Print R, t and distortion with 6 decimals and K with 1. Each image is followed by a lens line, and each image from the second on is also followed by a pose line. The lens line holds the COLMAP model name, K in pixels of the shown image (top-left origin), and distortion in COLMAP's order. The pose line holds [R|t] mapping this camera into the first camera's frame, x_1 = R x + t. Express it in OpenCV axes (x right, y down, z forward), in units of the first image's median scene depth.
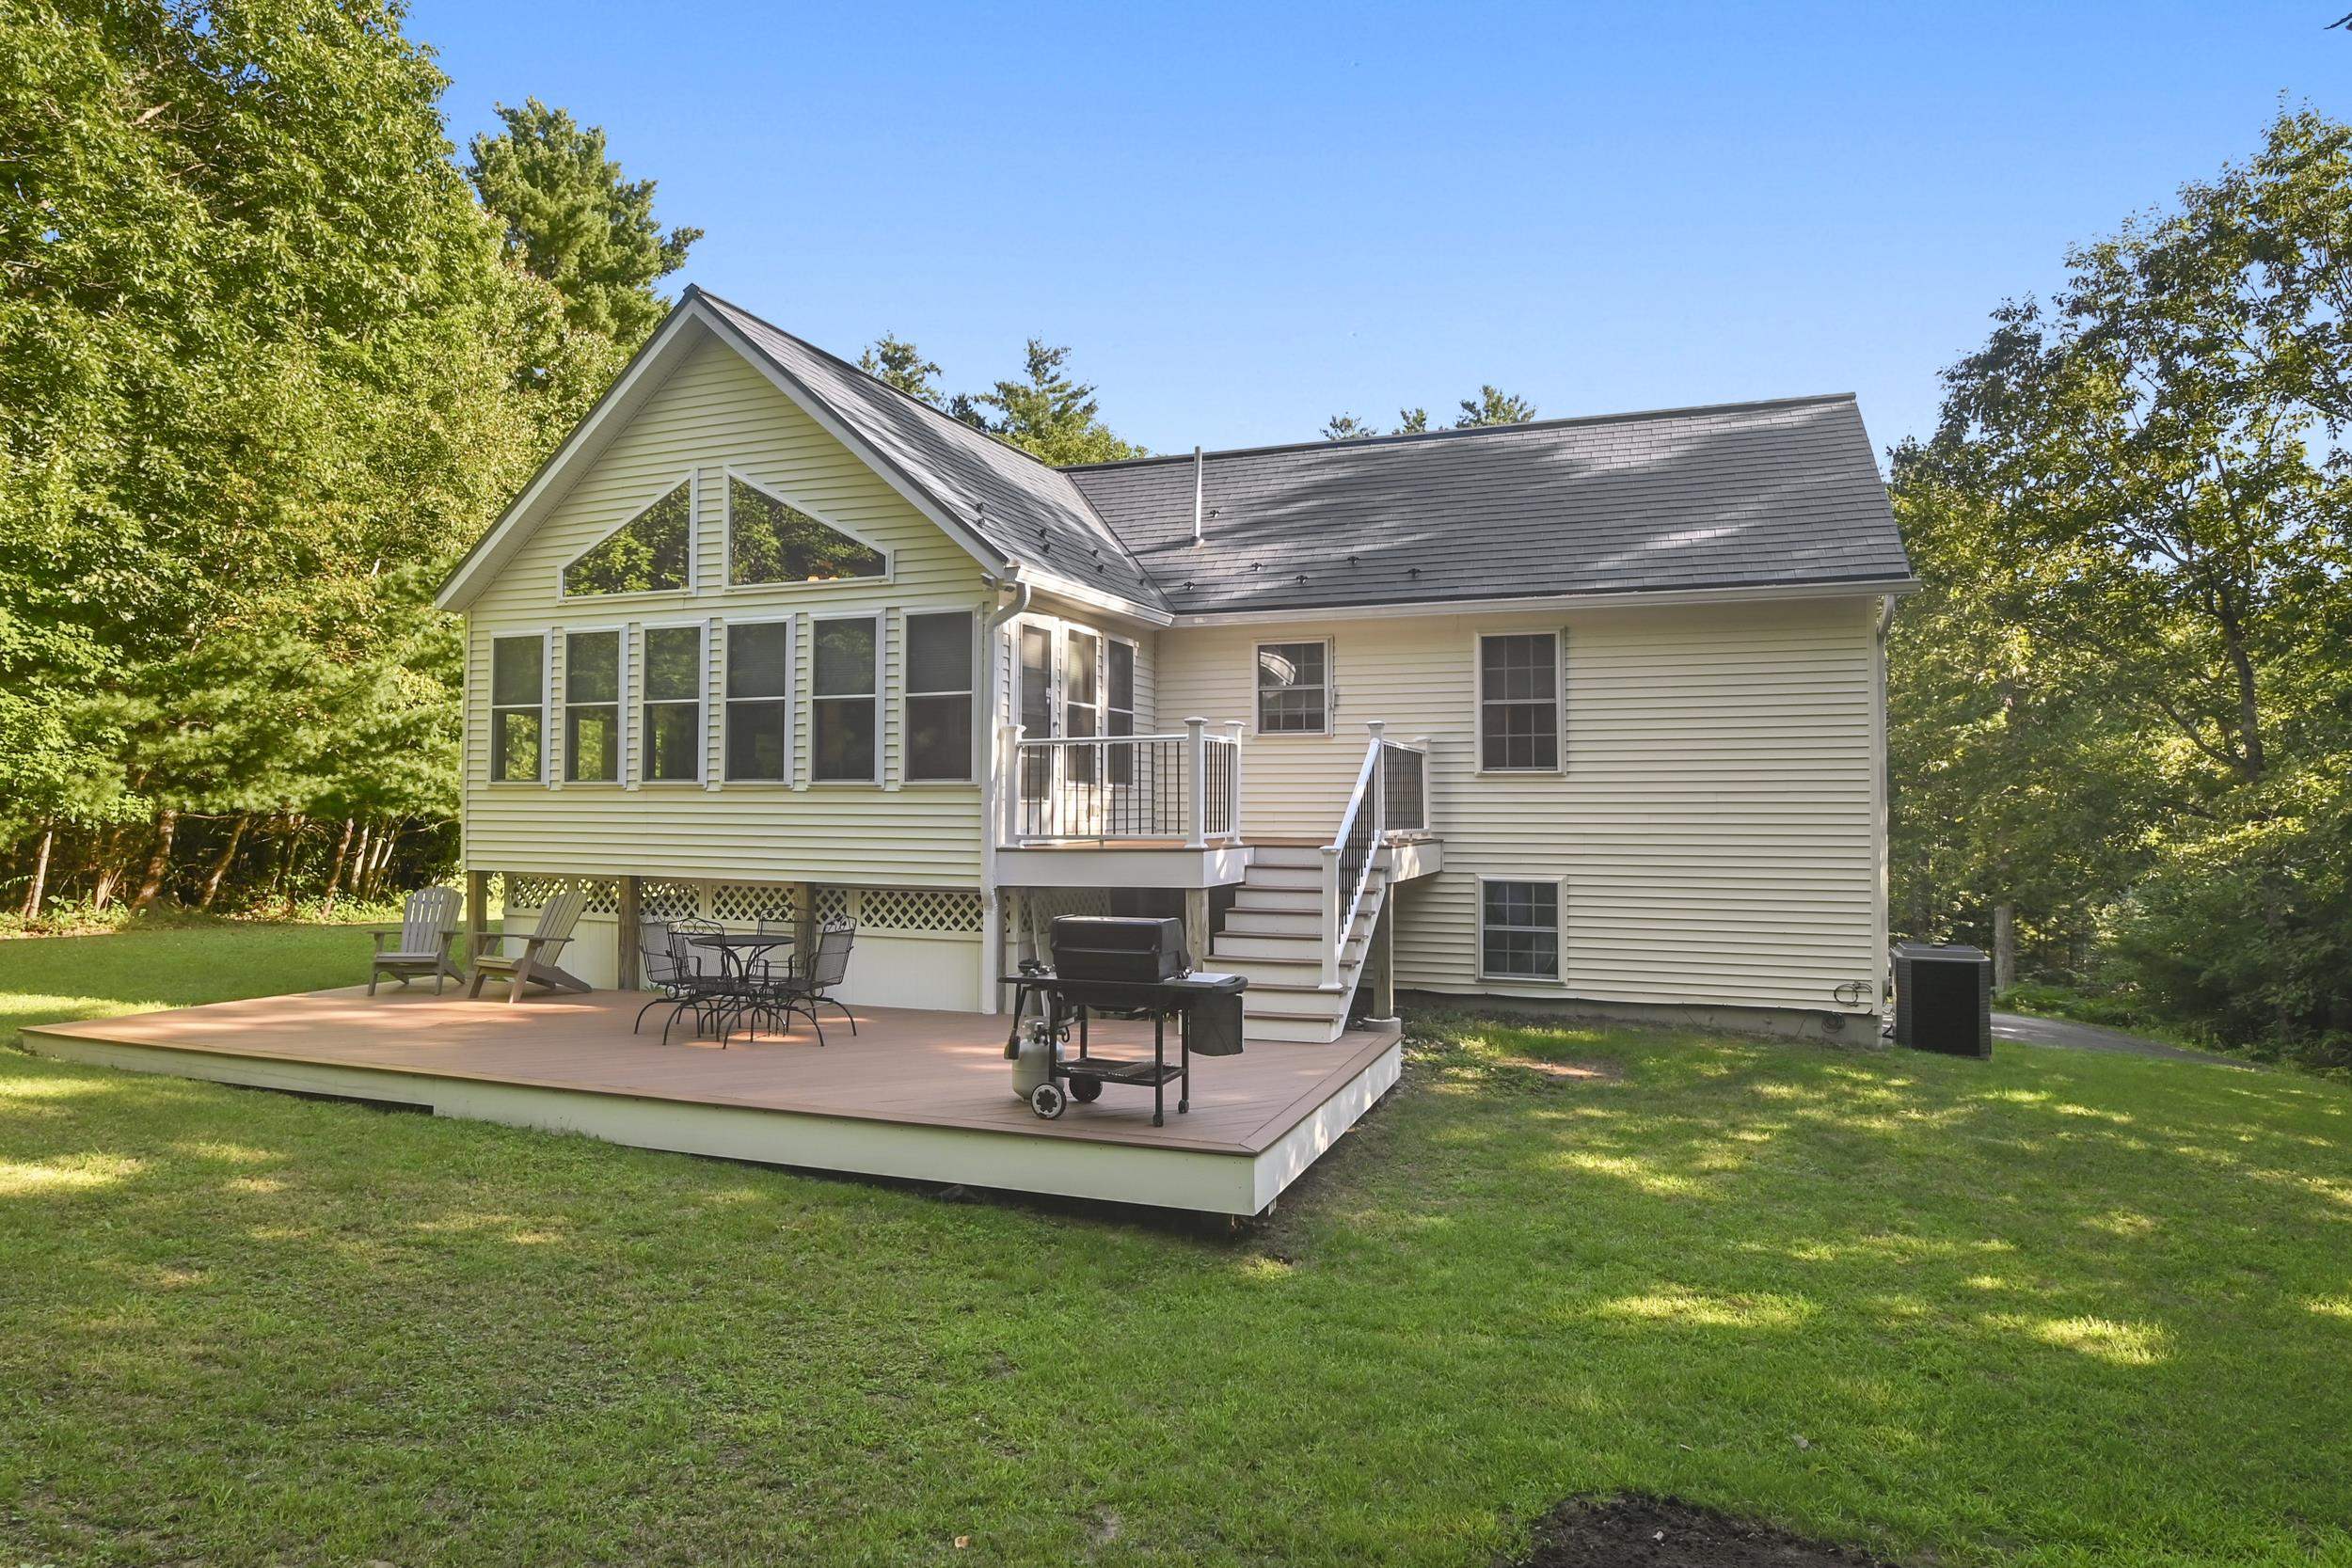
lens RADIAL K [[1374.4, 0, 1170.6], [0, 1374.4, 781.8], [0, 0, 1]] dist [-0.021171, 0.000720]
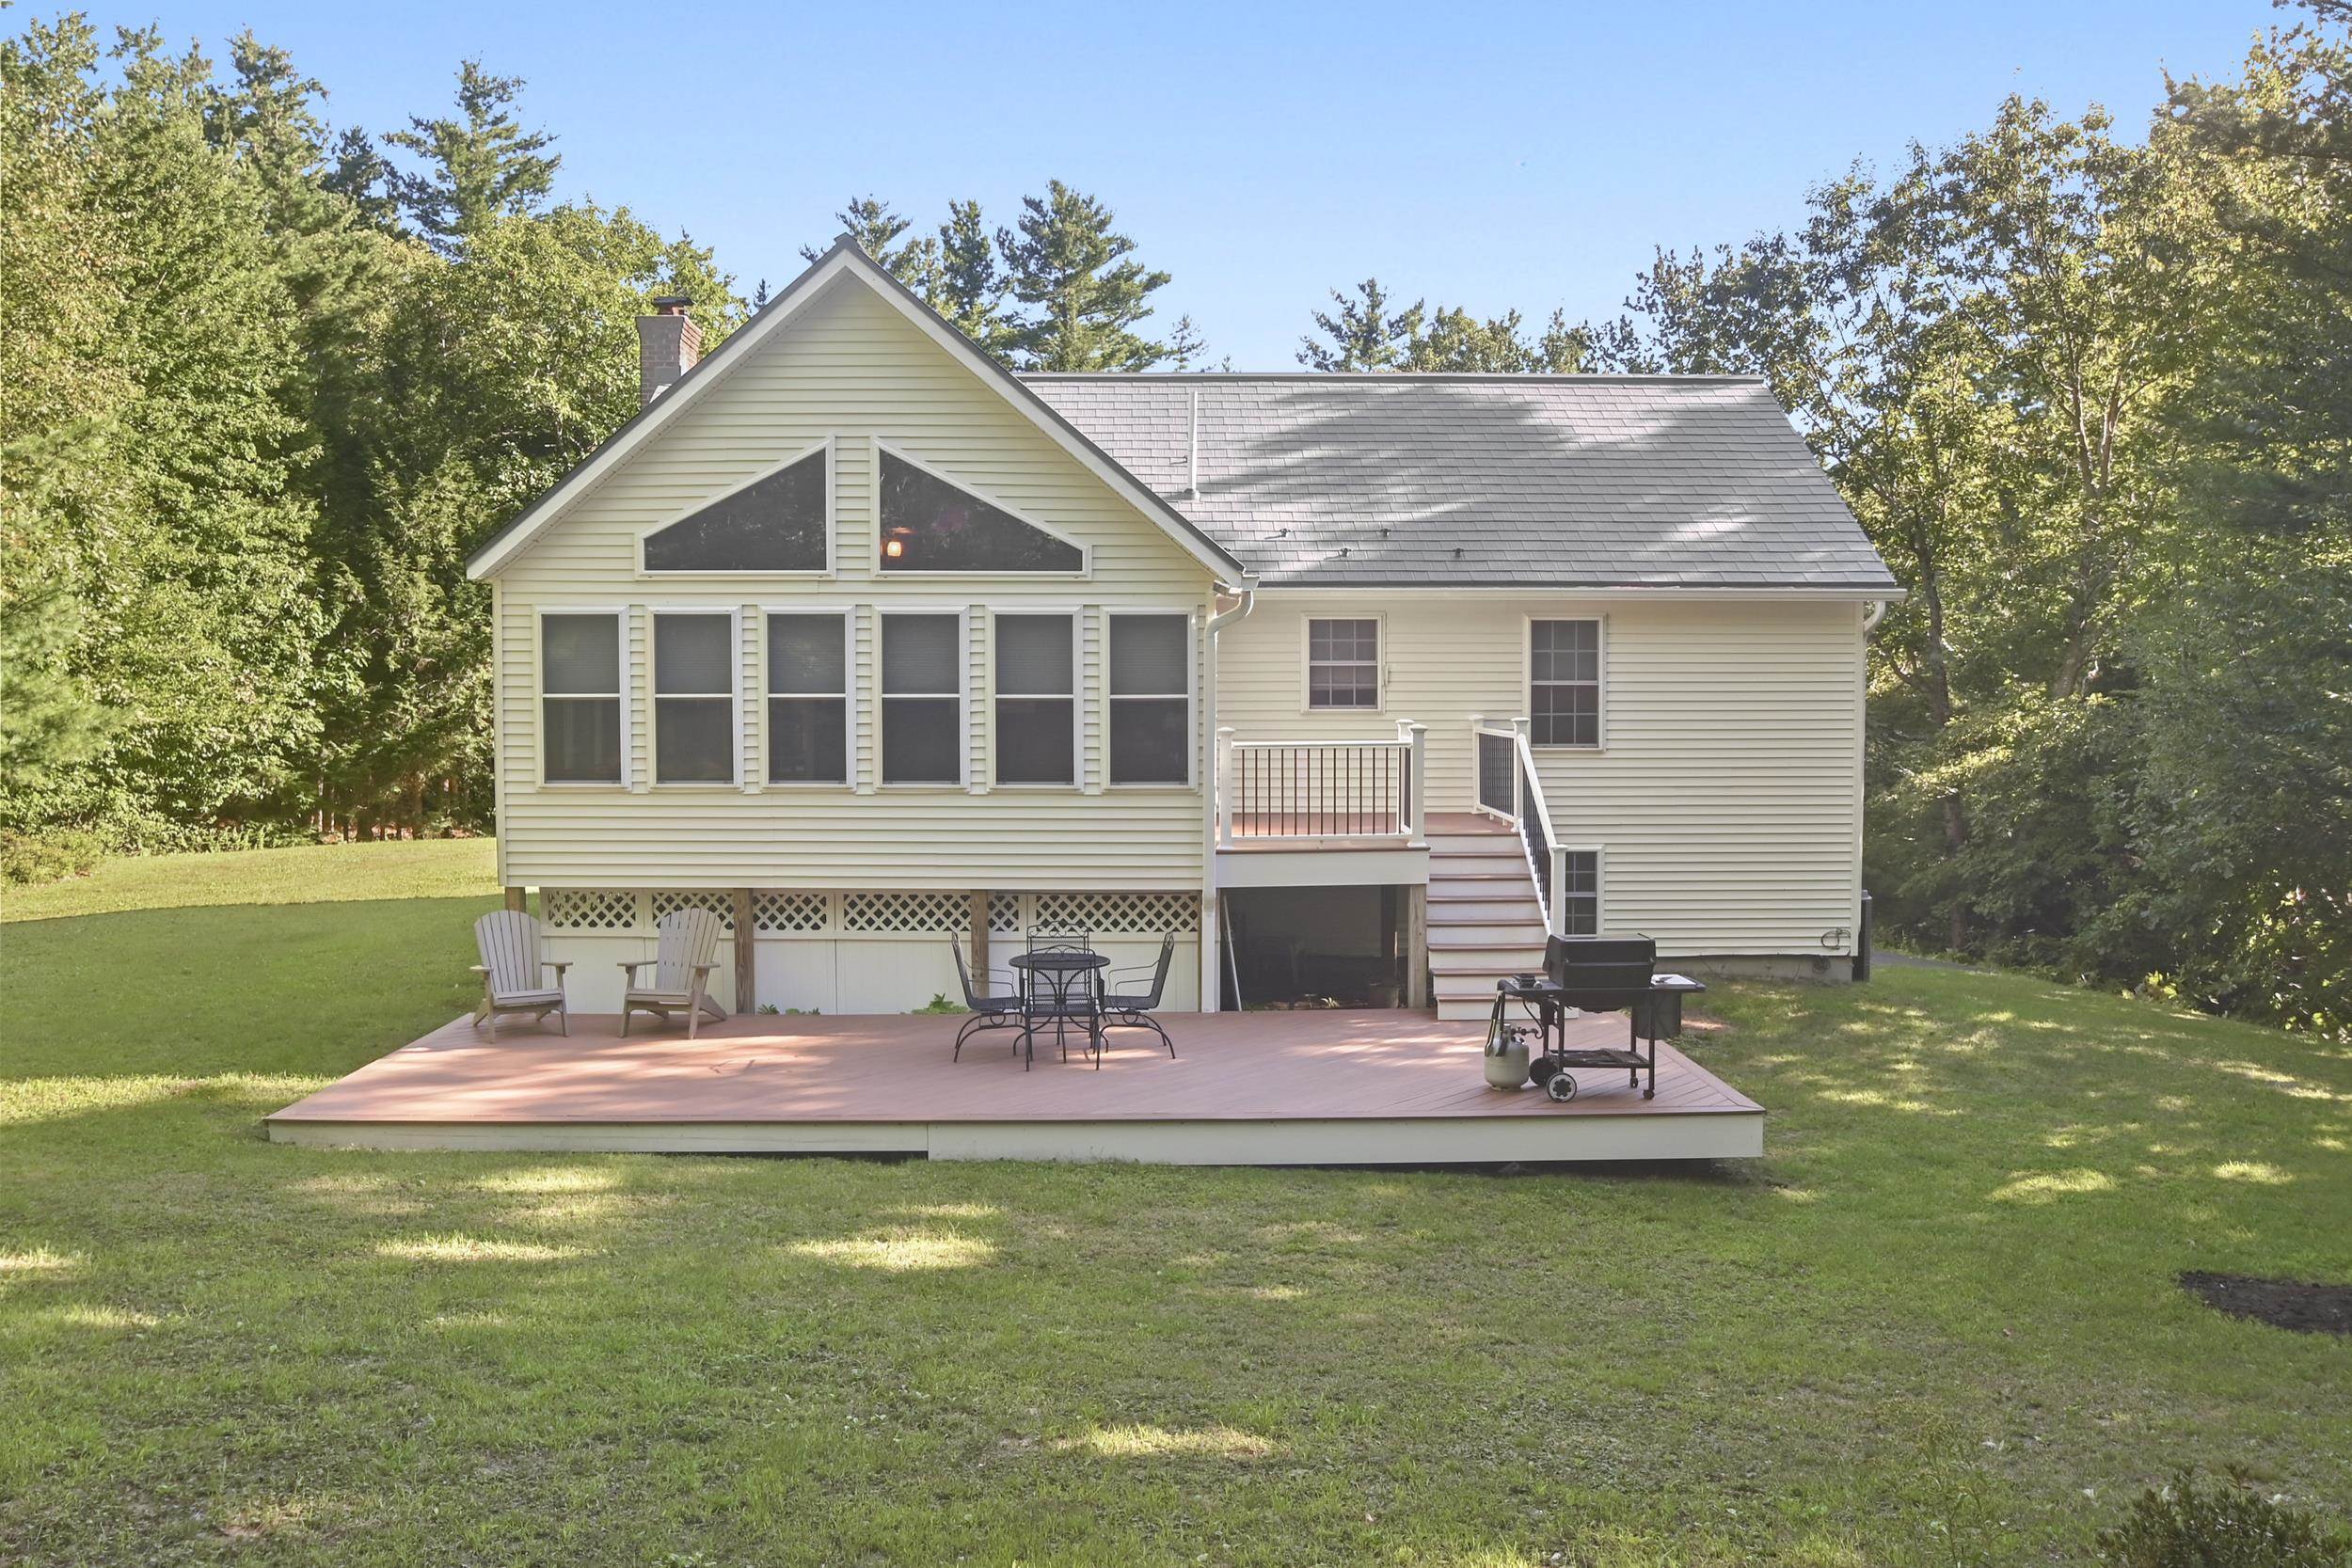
lens RADIAL K [[1811.8, 0, 1180.3], [0, 1811.8, 784.5], [0, 0, 1]] dist [-0.046419, 0.000902]
pose [[0.925157, -0.026730, 0.378641, -0.599805], [-0.004019, 0.996772, 0.080186, -0.098268], [-0.379562, -0.075706, 0.922063, -0.199960]]
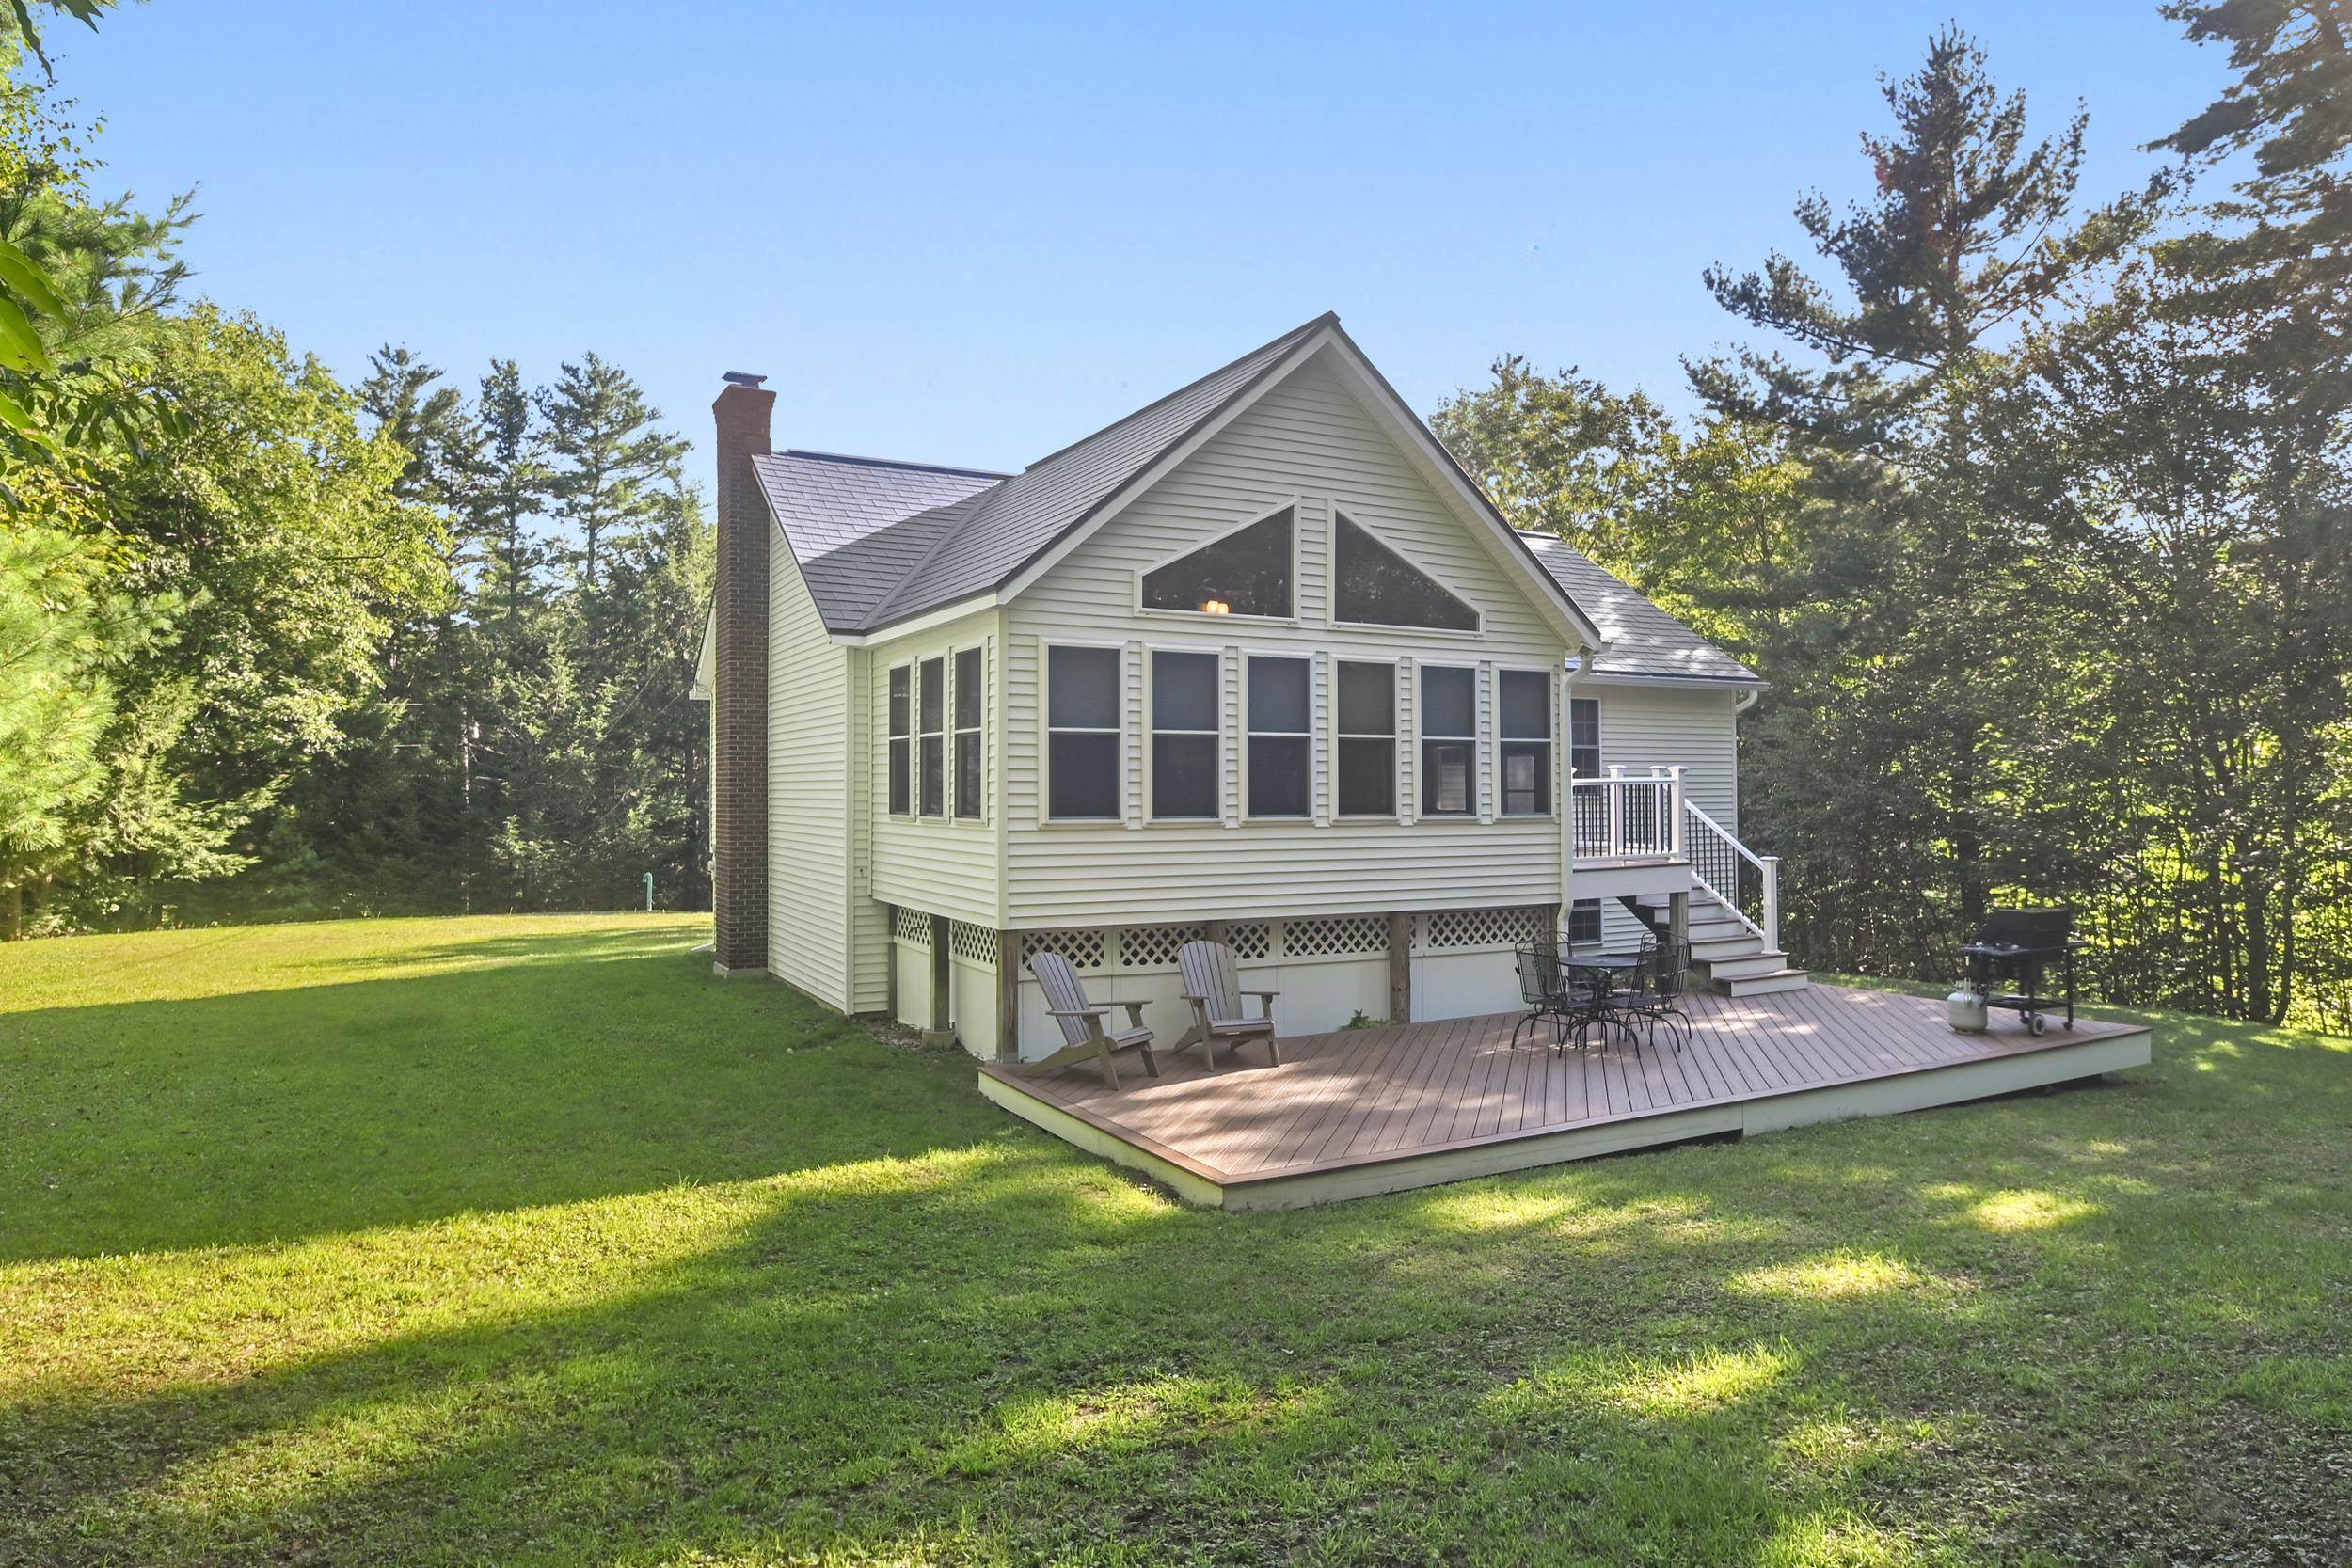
lens RADIAL K [[1374.4, 0, 1170.6], [0, 1374.4, 781.8], [0, 0, 1]] dist [-0.021171, 0.000720]
pose [[0.652747, -0.000521, 0.757576, -1.163073], [-0.009377, 0.999918, 0.008767, -0.033468], [-0.757518, -0.012827, 0.652689, 0.436686]]
